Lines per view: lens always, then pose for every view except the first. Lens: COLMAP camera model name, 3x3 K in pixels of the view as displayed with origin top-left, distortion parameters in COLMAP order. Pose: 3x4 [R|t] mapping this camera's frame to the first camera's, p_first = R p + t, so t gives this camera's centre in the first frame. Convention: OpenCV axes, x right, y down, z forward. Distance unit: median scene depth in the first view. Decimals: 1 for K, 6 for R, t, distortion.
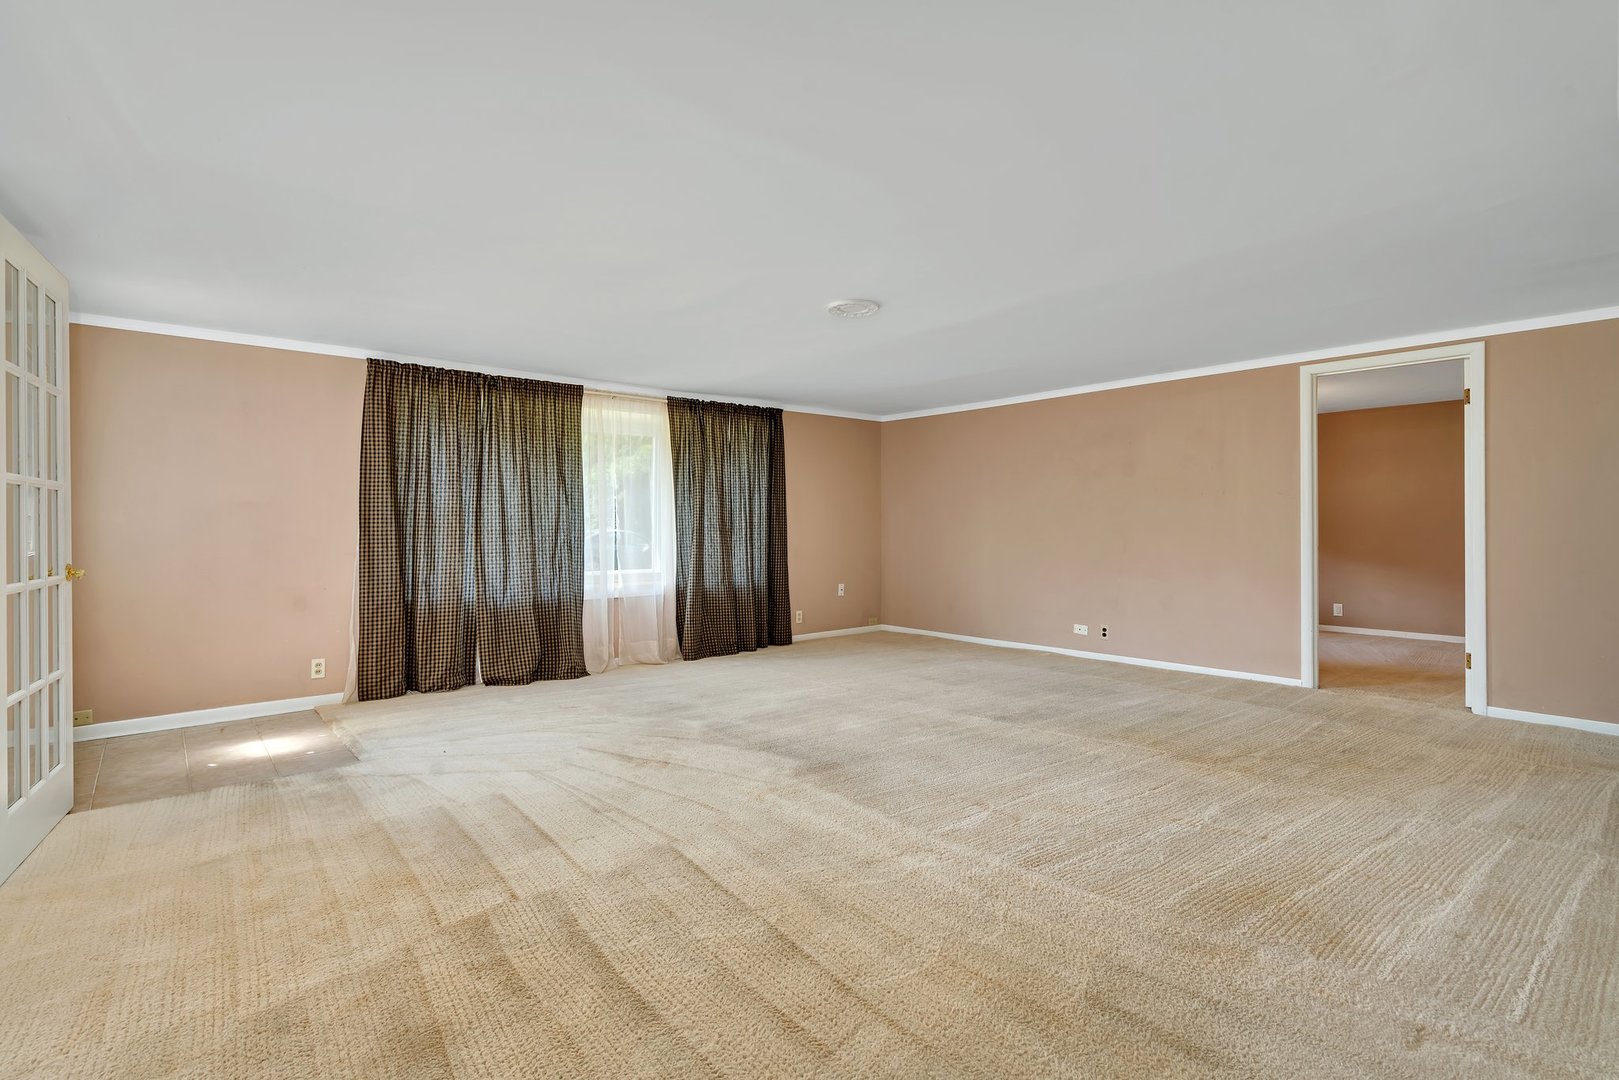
lens RADIAL K [[756.1, 0, 802.2], [0, 756.1, 517.6], [0, 0, 1]] dist [-0.000025, 0.000032]
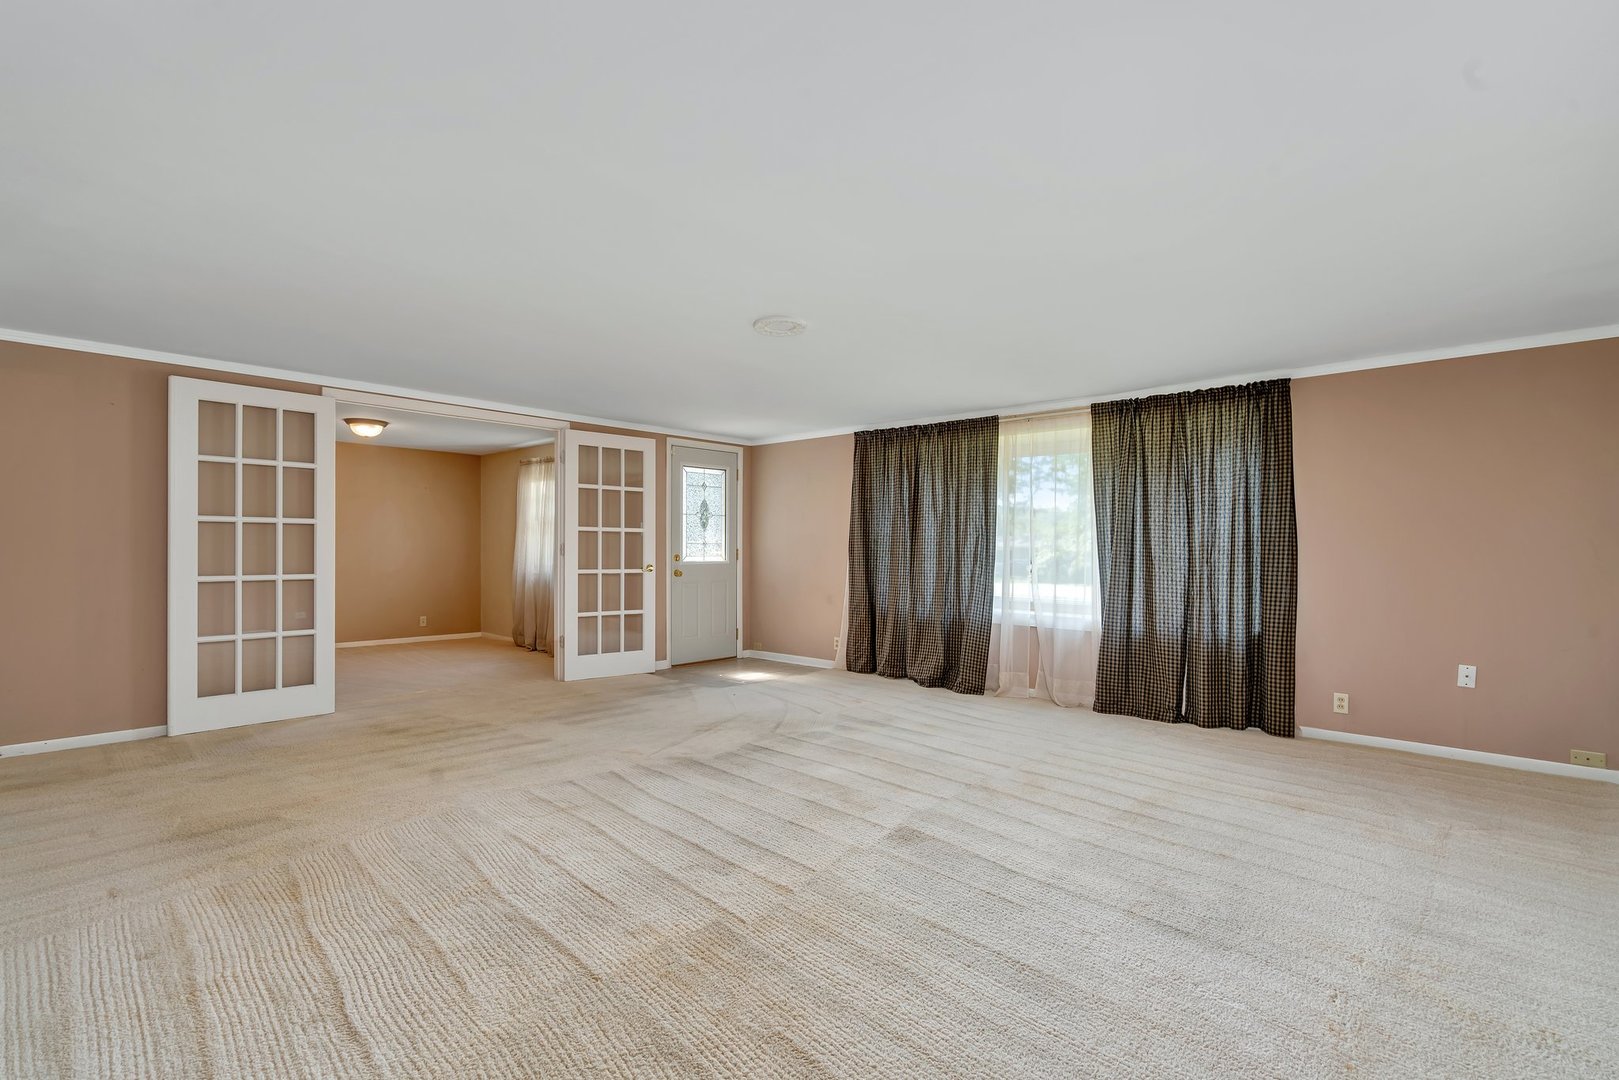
lens RADIAL K [[758.6, 0, 809.5], [0, 758.6, 540.0], [0, 0, 1]] dist [0.000136, 0.000126]
pose [[0.127936, -0.009359, -0.991738, 0.651065], [-0.001111, 0.999953, -0.009580, 0.005032], [0.991782, 0.002328, 0.127920, 0.572157]]
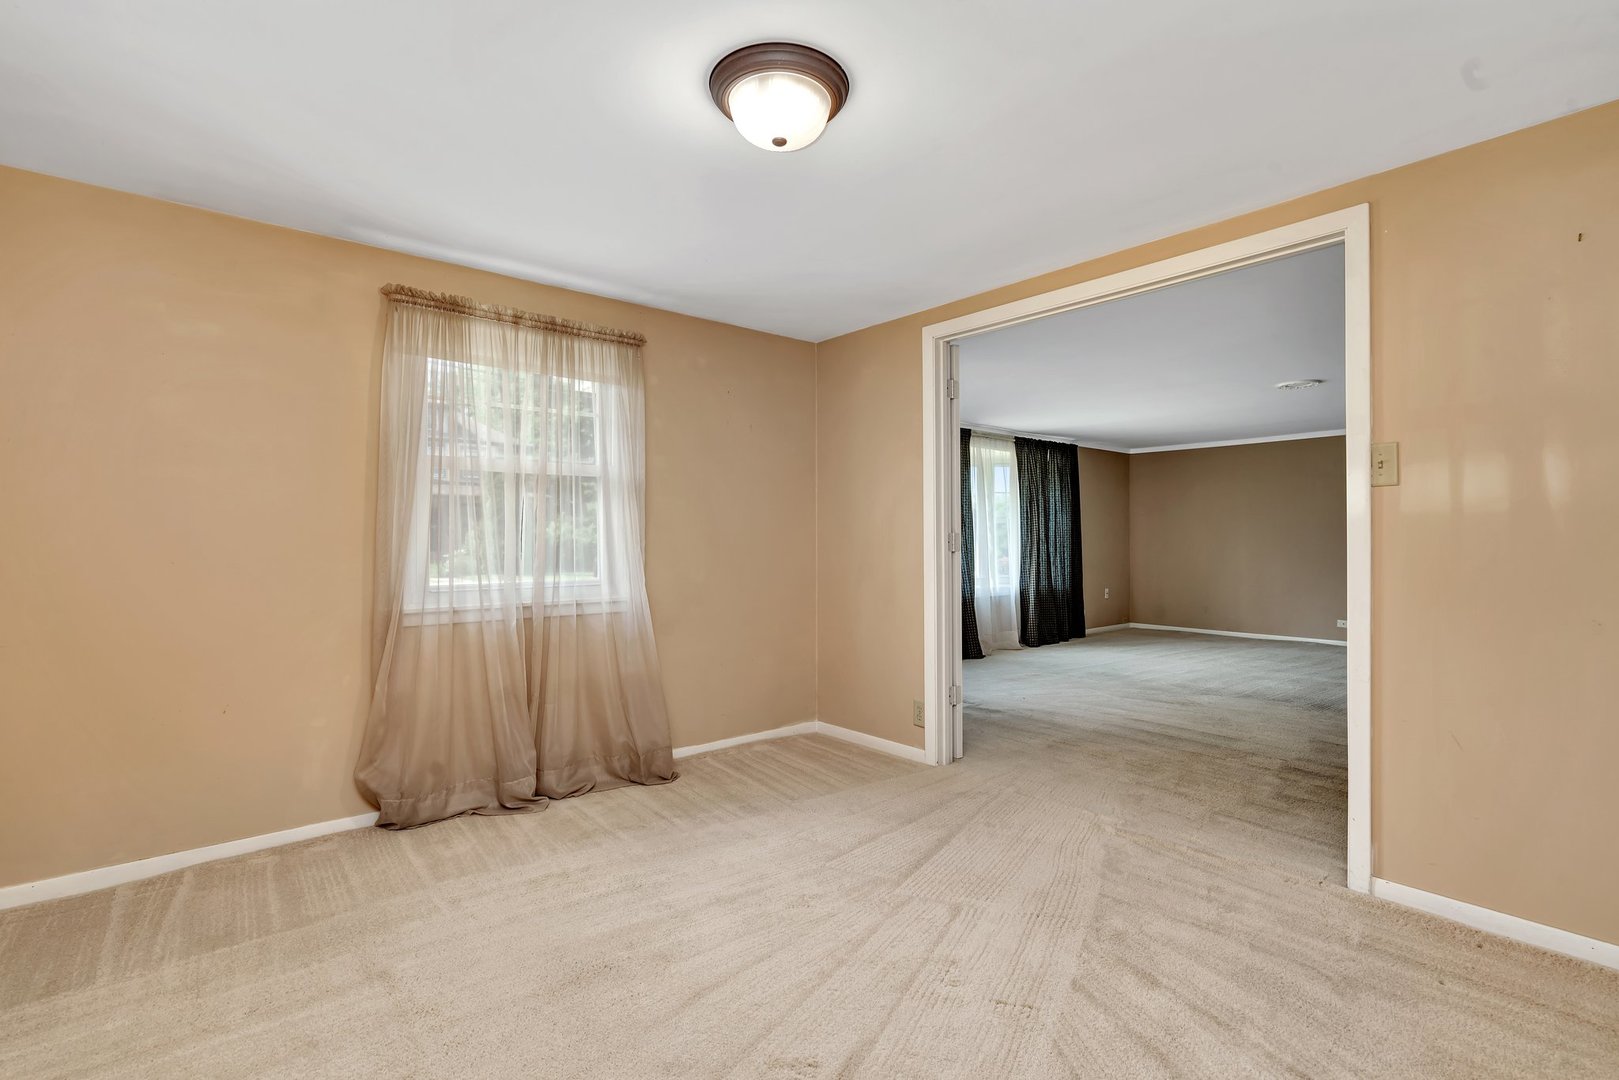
lens RADIAL K [[756.1, 0, 802.2], [0, 756.1, 517.6], [0, 0, 1]] dist [-0.000025, 0.000032]
pose [[0.999978, 0.006147, 0.002587, -0.538071], [-0.006097, 0.999803, -0.018881, 0.000647], [-0.002703, 0.018864, 0.999818, -0.253583]]
